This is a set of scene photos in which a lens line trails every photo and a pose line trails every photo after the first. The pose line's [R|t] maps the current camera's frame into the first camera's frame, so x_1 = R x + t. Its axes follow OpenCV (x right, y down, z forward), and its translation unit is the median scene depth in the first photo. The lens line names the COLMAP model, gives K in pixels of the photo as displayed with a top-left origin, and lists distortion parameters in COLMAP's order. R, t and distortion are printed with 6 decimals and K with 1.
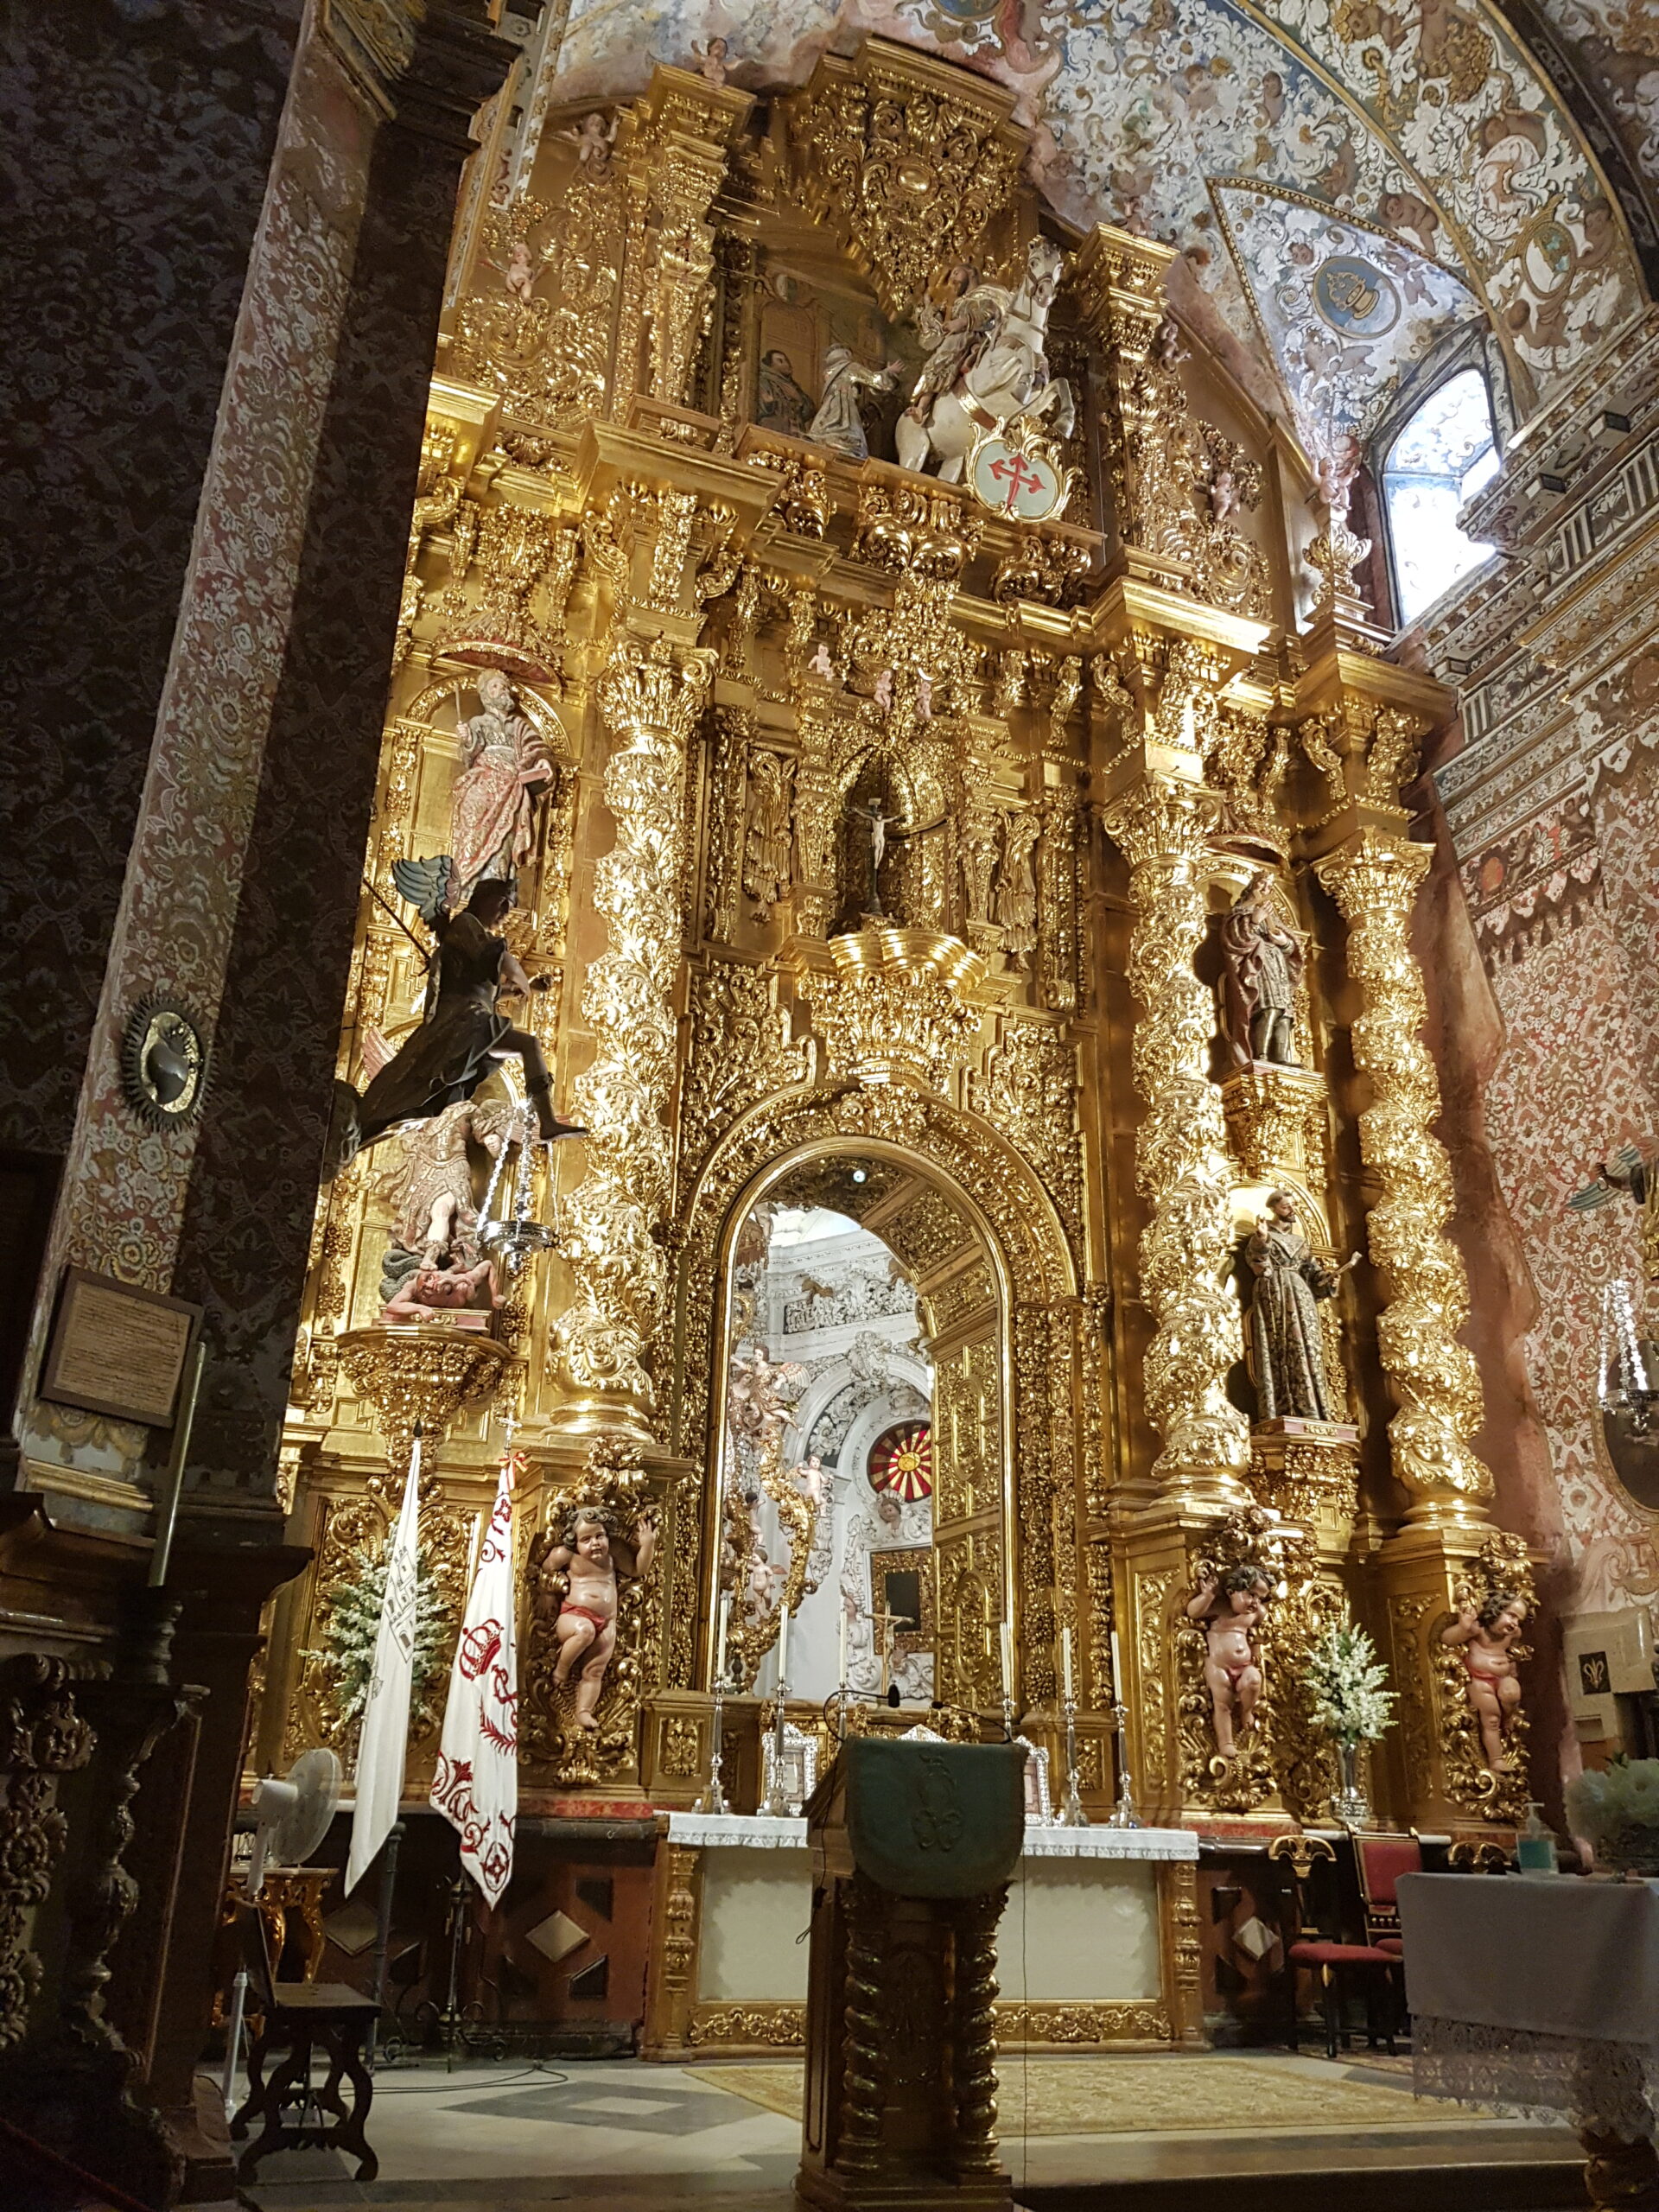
lens RADIAL K [[1702.1, 0, 829.5], [0, 1702.1, 1106.0], [0, 0, 1]] dist [0.059857, -0.112672]
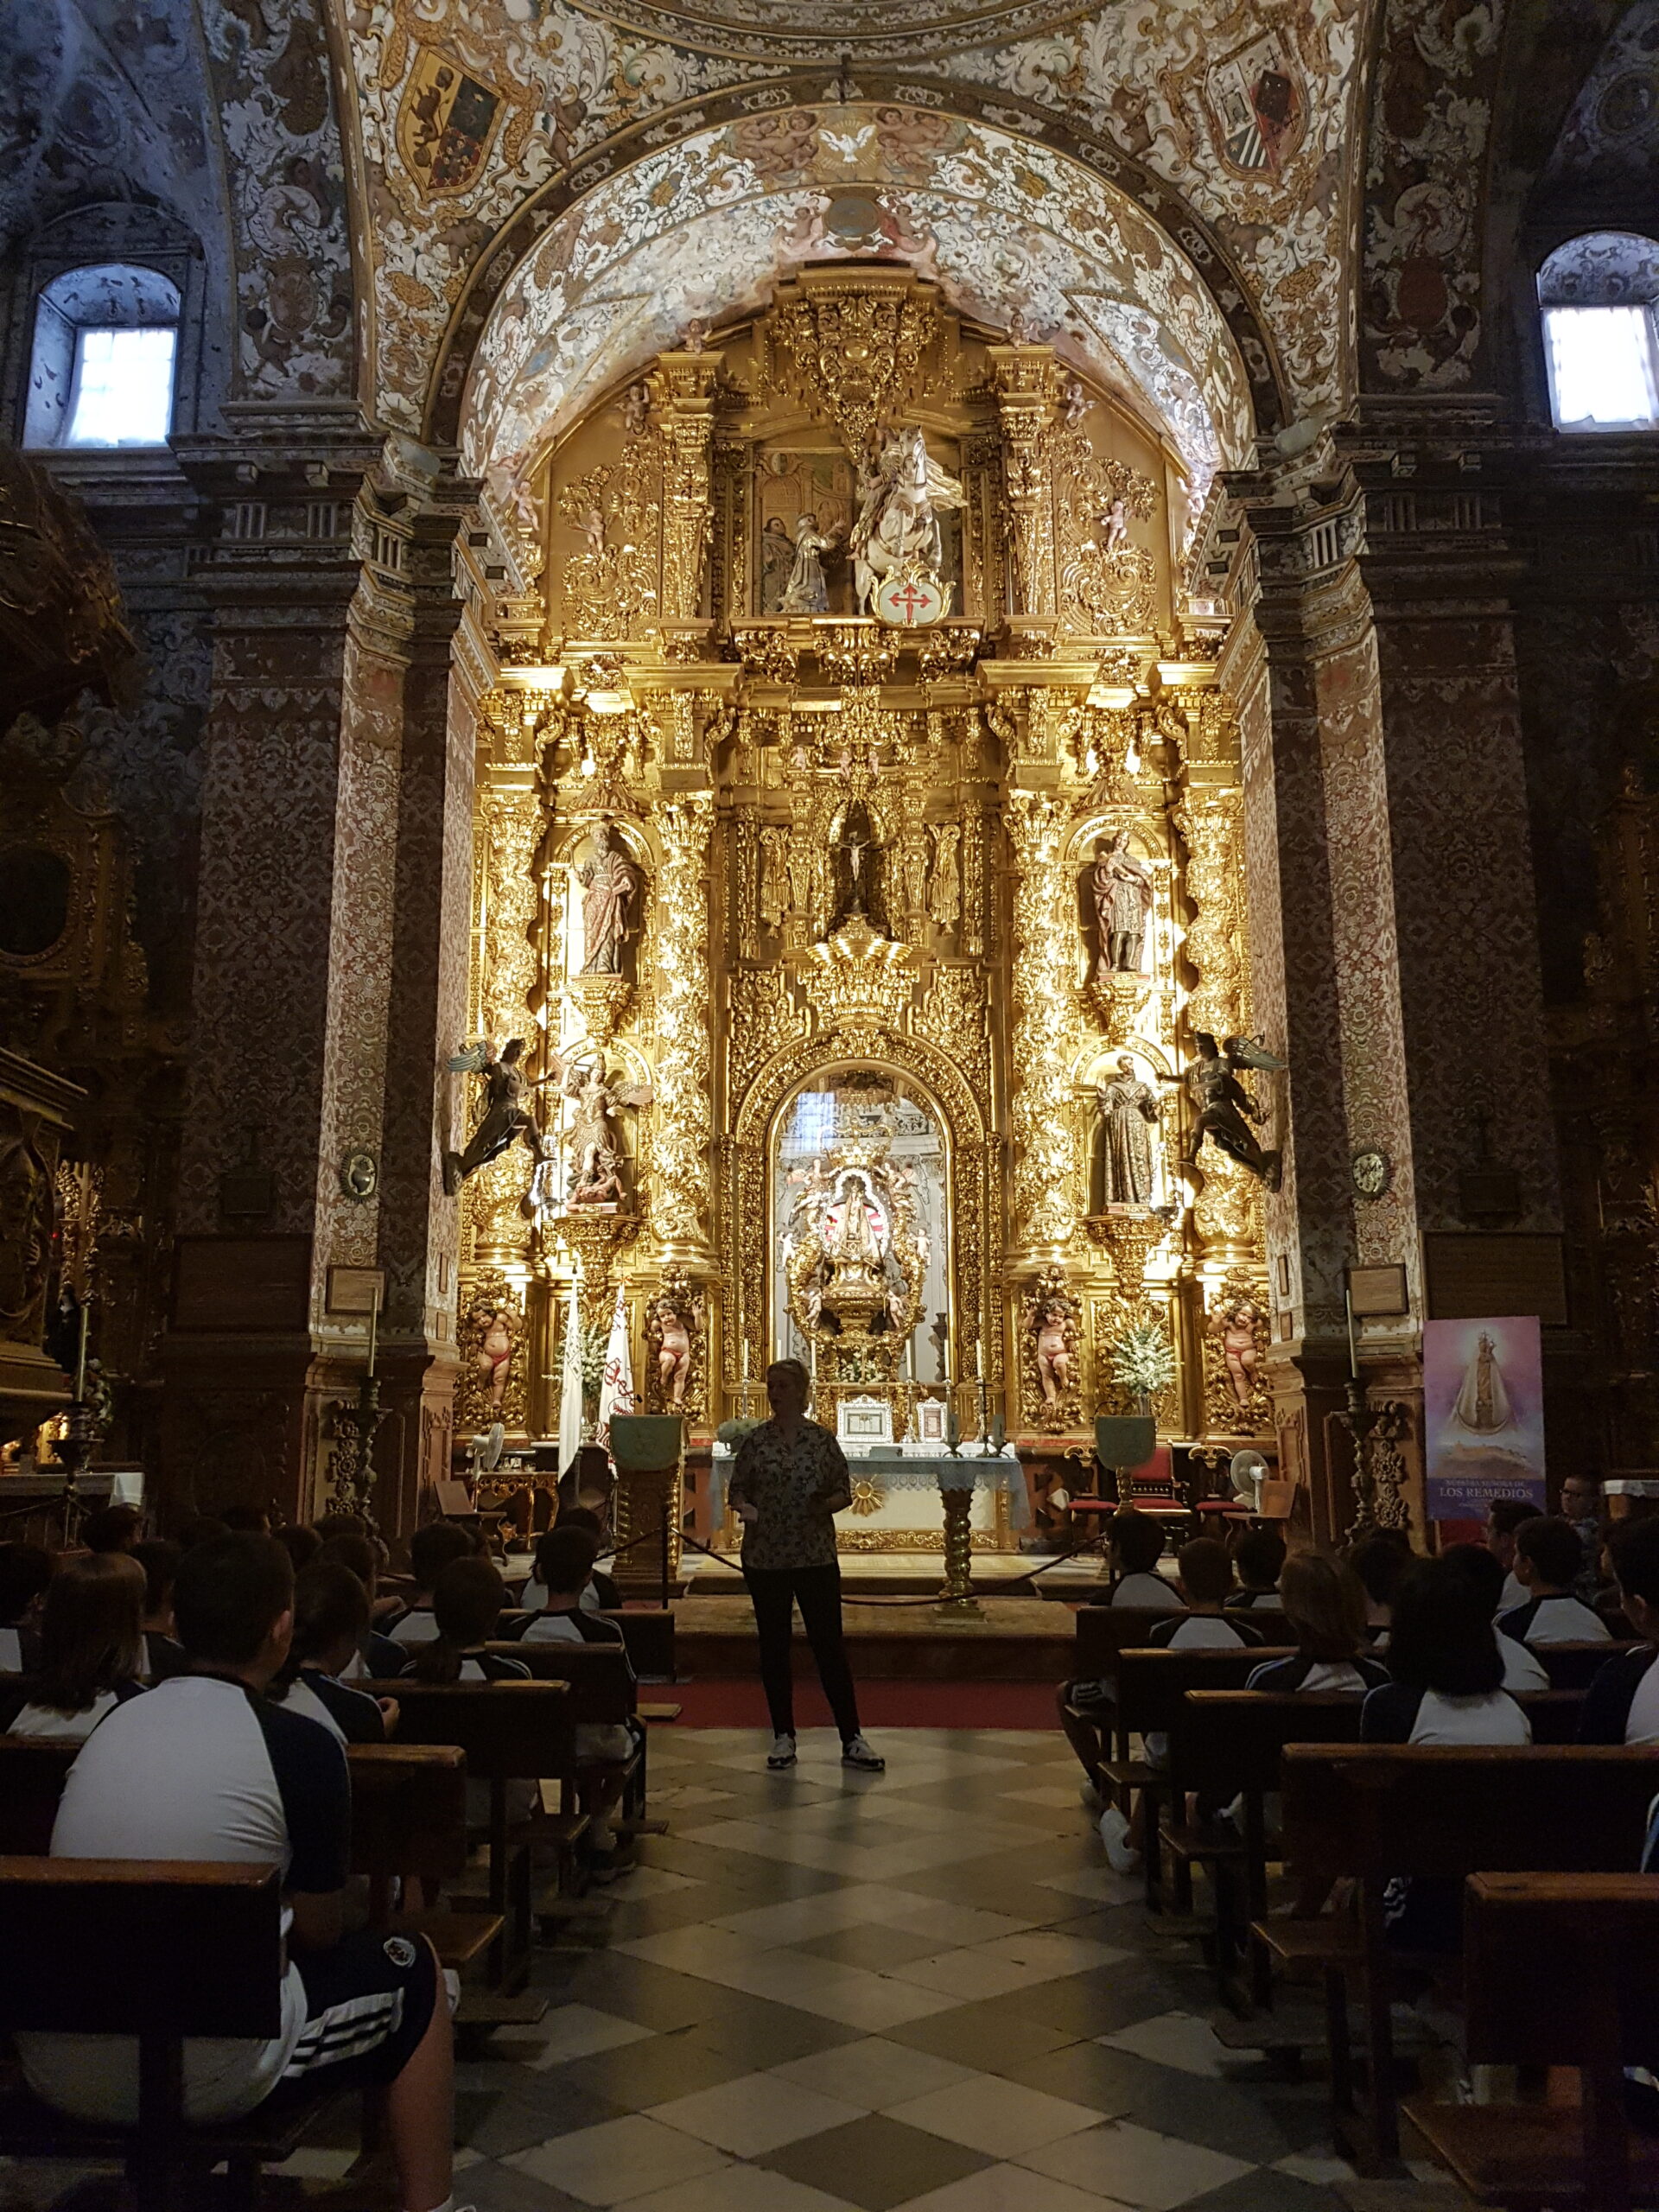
lens RADIAL K [[1702.1, 0, 829.5], [0, 1702.1, 1106.0], [0, 0, 1]] dist [0.059857, -0.112672]
pose [[0.927282, -0.099587, -0.360874, 0.589330], [0.167529, 0.972447, 0.162115, -0.208244], [0.334787, -0.210783, 0.918416, -0.538834]]
